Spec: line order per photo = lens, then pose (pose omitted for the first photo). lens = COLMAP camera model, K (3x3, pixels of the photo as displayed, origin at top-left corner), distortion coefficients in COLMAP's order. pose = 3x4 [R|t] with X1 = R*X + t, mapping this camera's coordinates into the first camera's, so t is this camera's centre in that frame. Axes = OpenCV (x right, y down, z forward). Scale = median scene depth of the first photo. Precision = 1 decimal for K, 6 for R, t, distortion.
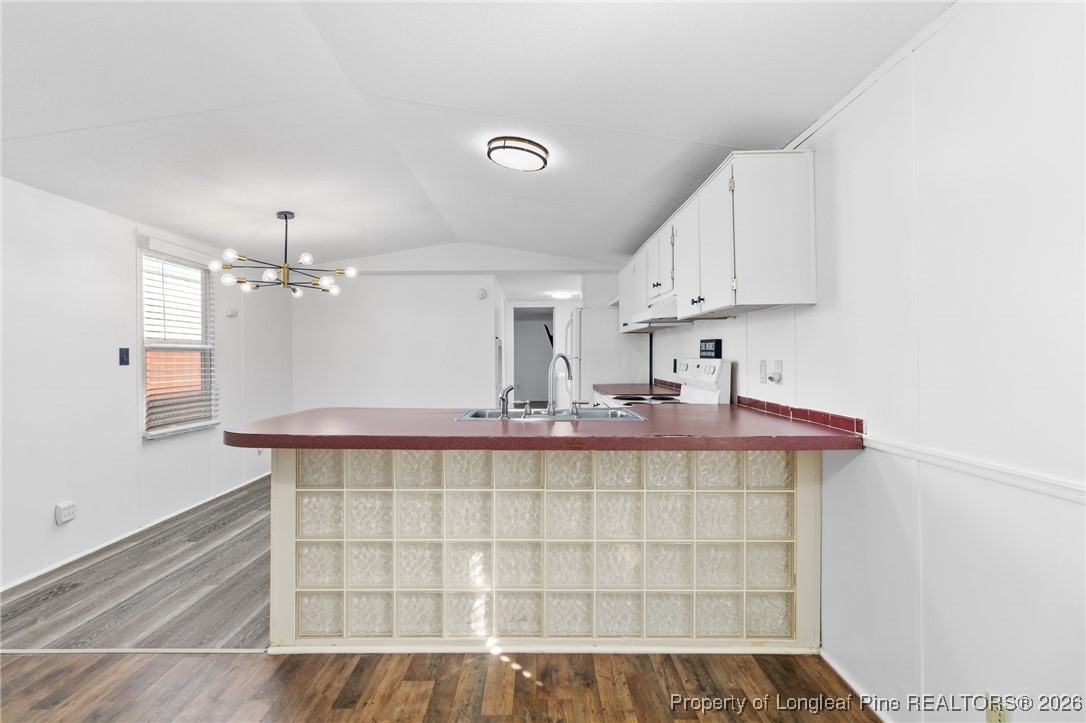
lens RADIAL K [[502.3, 0, 538.9], [0, 502.3, 353.8], [0, 0, 1]] dist [0.002575, 0.001012]
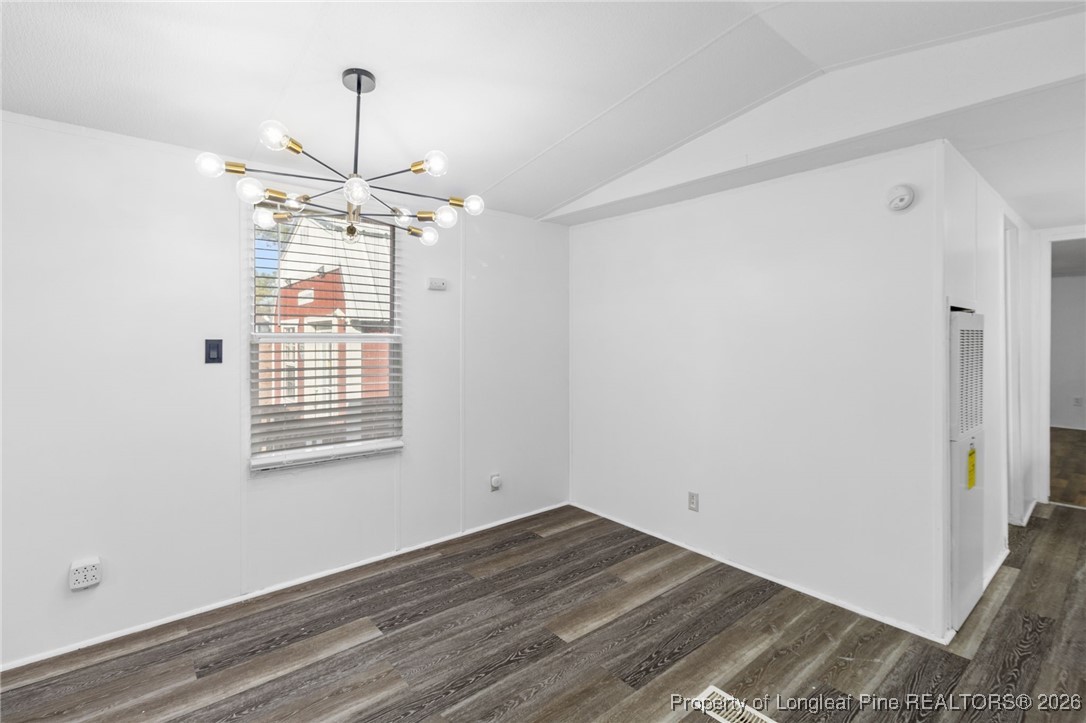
lens RADIAL K [[502.3, 0, 549.9], [0, 502.3, 344.7], [0, 0, 1]] dist [0.002575, 0.001012]
pose [[0.649451, 0.022361, -0.760075, 0.009669], [-0.005457, 0.999679, 0.024747, -0.025056], [0.760384, -0.011925, 0.649365, 0.951612]]
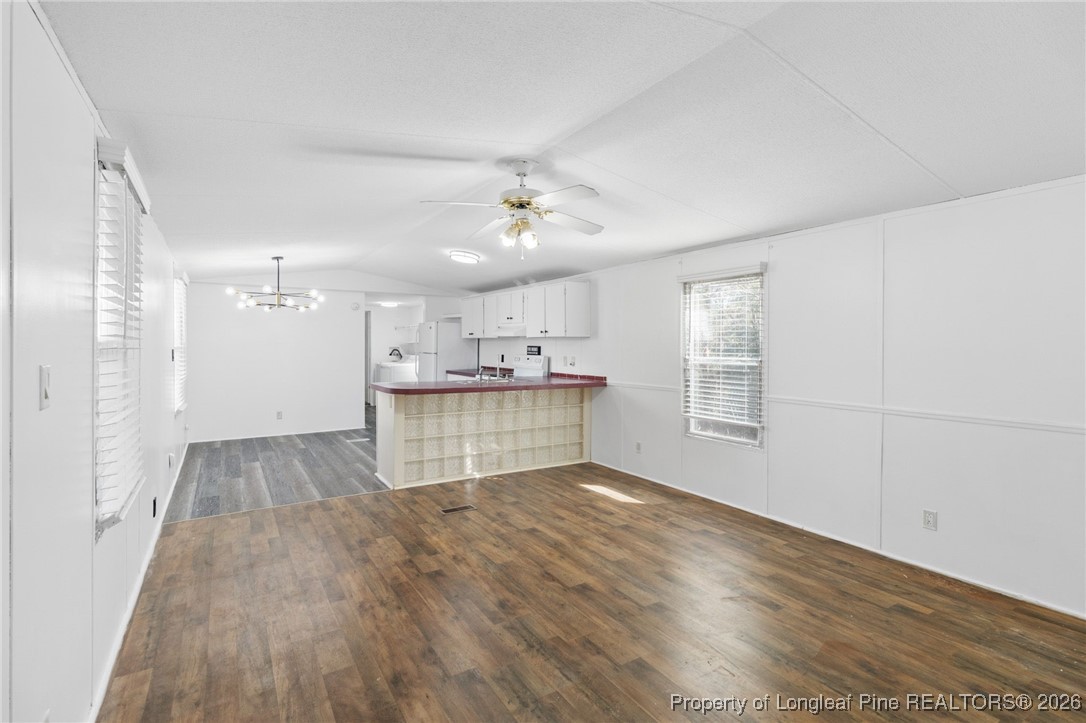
lens RADIAL K [[502.3, 0, 534.1], [0, 502.3, 346.8], [0, 0, 1]] dist [0.002575, 0.001012]
pose [[0.852286, 0.005056, 0.523051, -0.735222], [-0.008002, 0.999962, 0.003374, -0.031804], [-0.523015, -0.007061, 0.852294, -0.760370]]
